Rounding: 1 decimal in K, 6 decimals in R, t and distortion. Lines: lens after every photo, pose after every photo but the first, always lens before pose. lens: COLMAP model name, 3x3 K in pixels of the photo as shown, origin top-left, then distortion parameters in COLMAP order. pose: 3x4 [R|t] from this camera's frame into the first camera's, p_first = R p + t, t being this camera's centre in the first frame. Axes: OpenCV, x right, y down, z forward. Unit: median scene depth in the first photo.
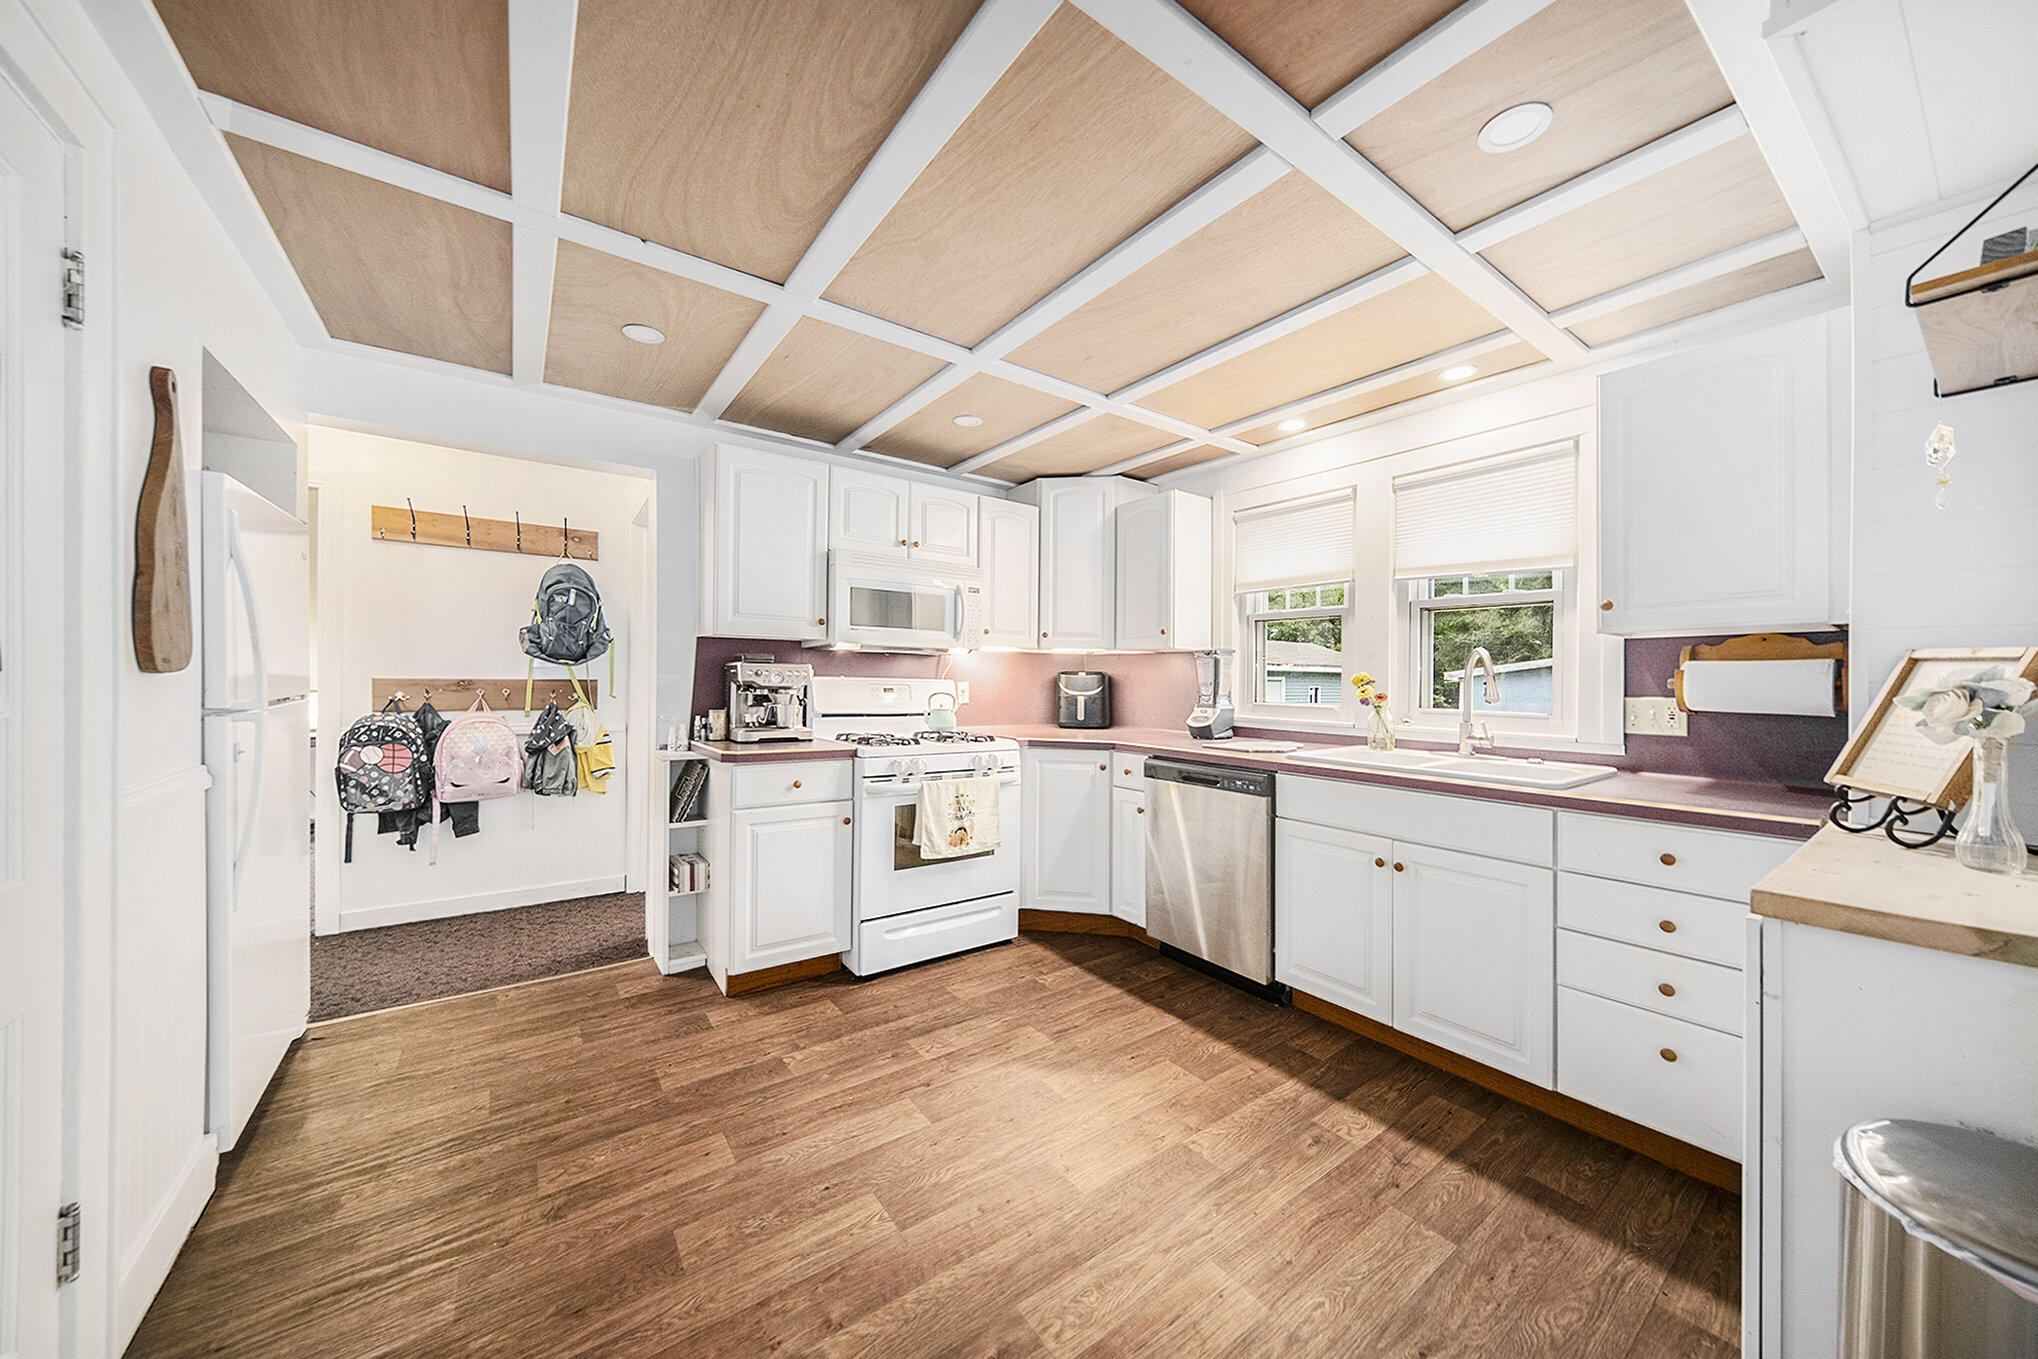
lens RADIAL K [[701.6, 0, 1018.1], [0, 701.6, 687.2], [0, 0, 1]] dist [-0.002493, -0.000048]
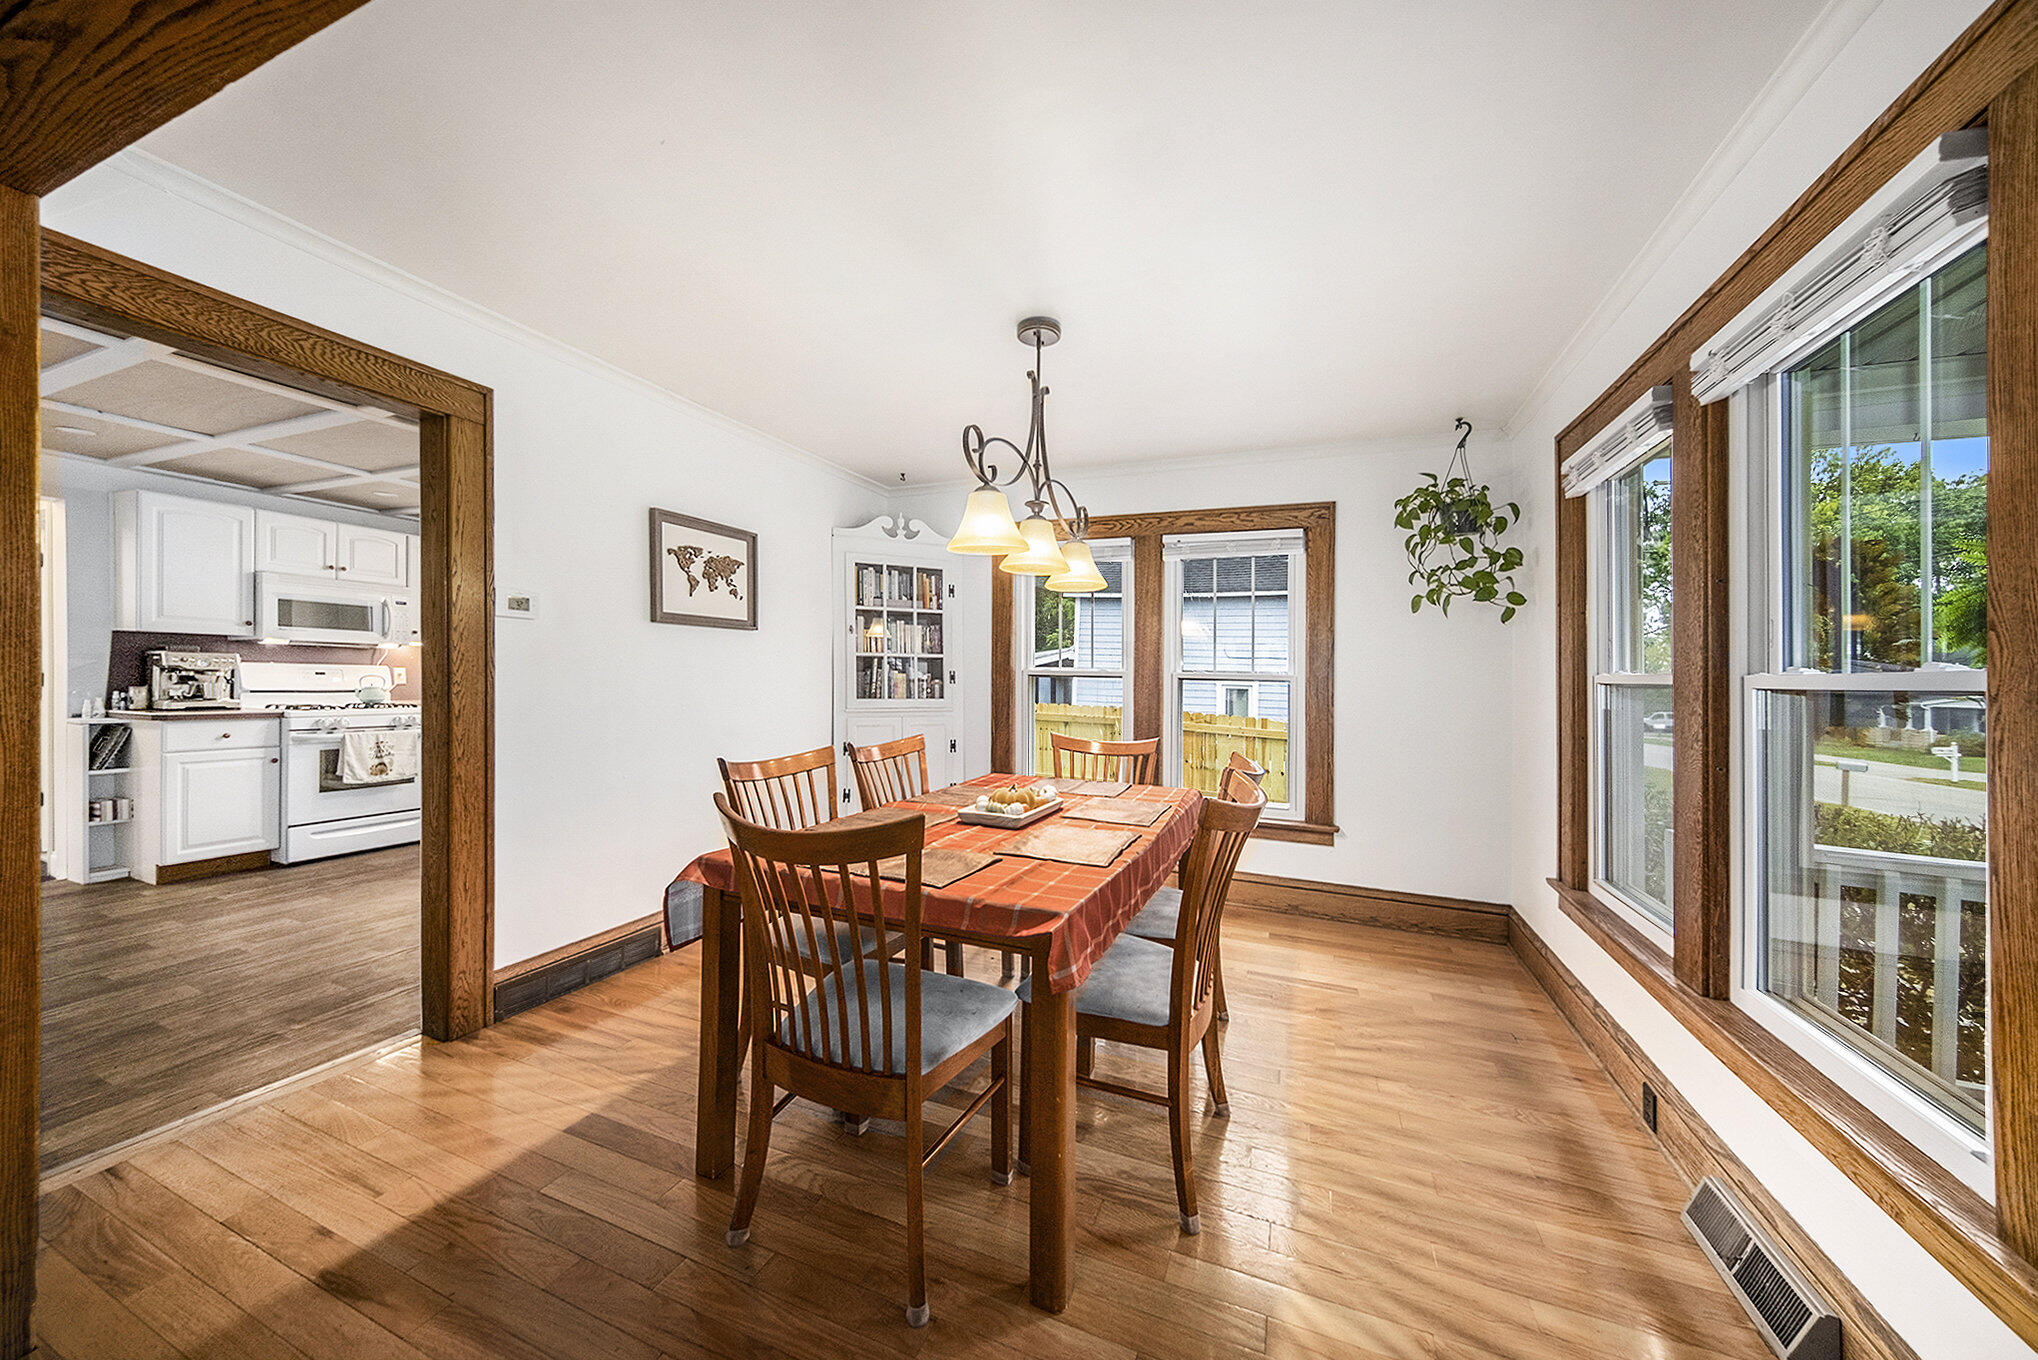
lens RADIAL K [[701.6, 0, 1018.1], [0, 701.6, 687.7], [0, 0, 1]] dist [-0.002493, -0.000048]
pose [[0.851472, -0.006645, 0.524358, 0.310907], [0.002854, 0.999964, 0.008037, 0.030062], [-0.524392, -0.005347, 0.851460, -1.051232]]
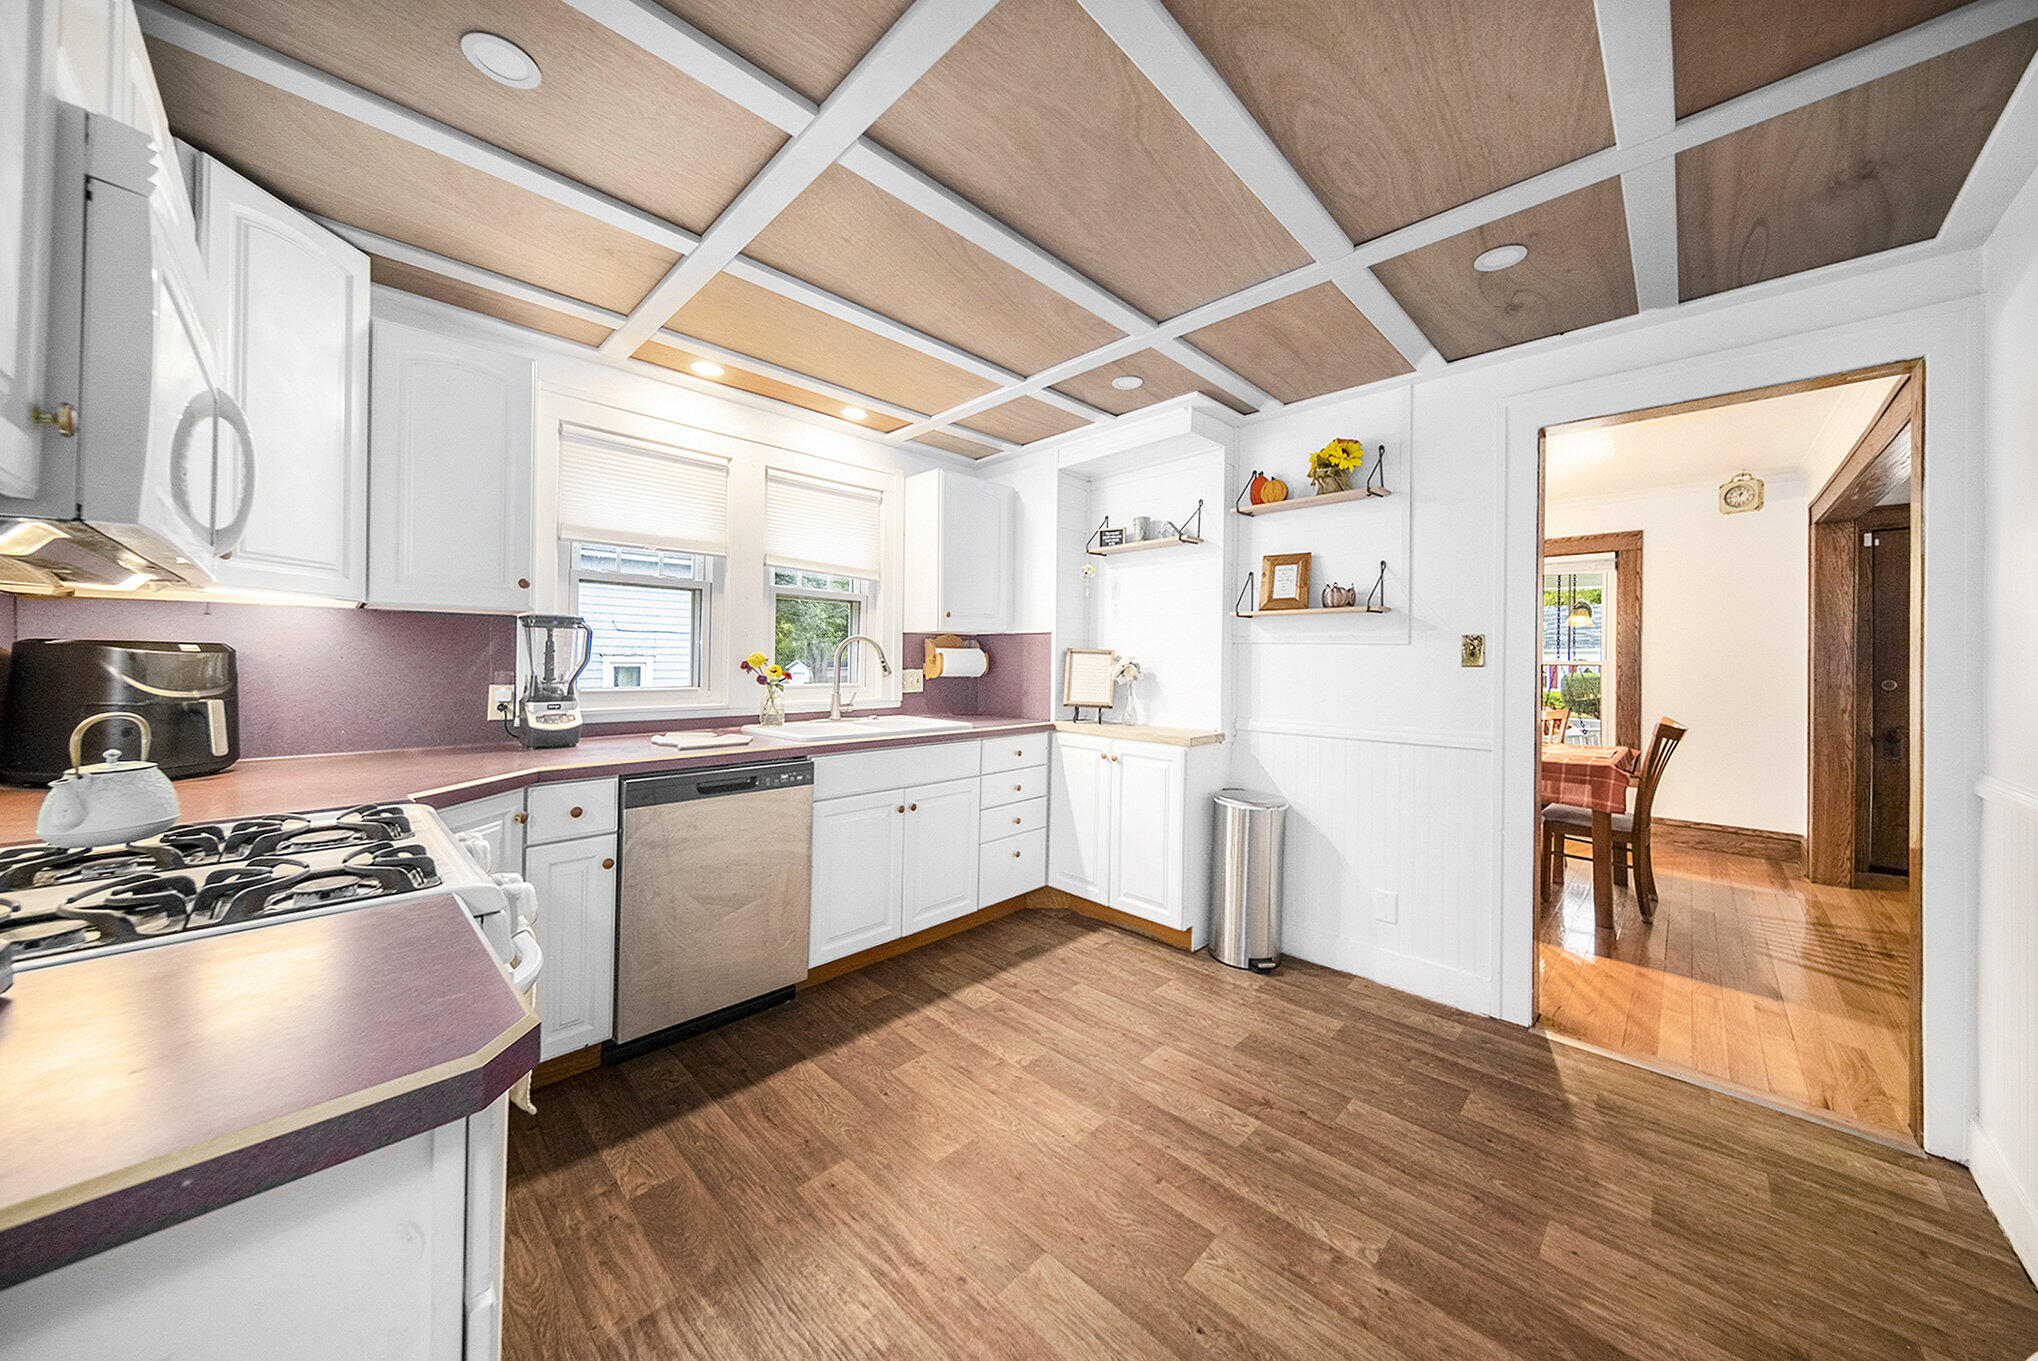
lens RADIAL K [[682.9, 0, 1067.3], [0, 682.9, 677.0], [0, 0, 1]] dist [0.020435, 0.000030]
pose [[-0.202476, -0.039773, 0.978479, -0.563692], [-0.000444, 0.999179, 0.040523, -0.025405], [-0.979287, 0.007771, -0.202327, 0.751963]]
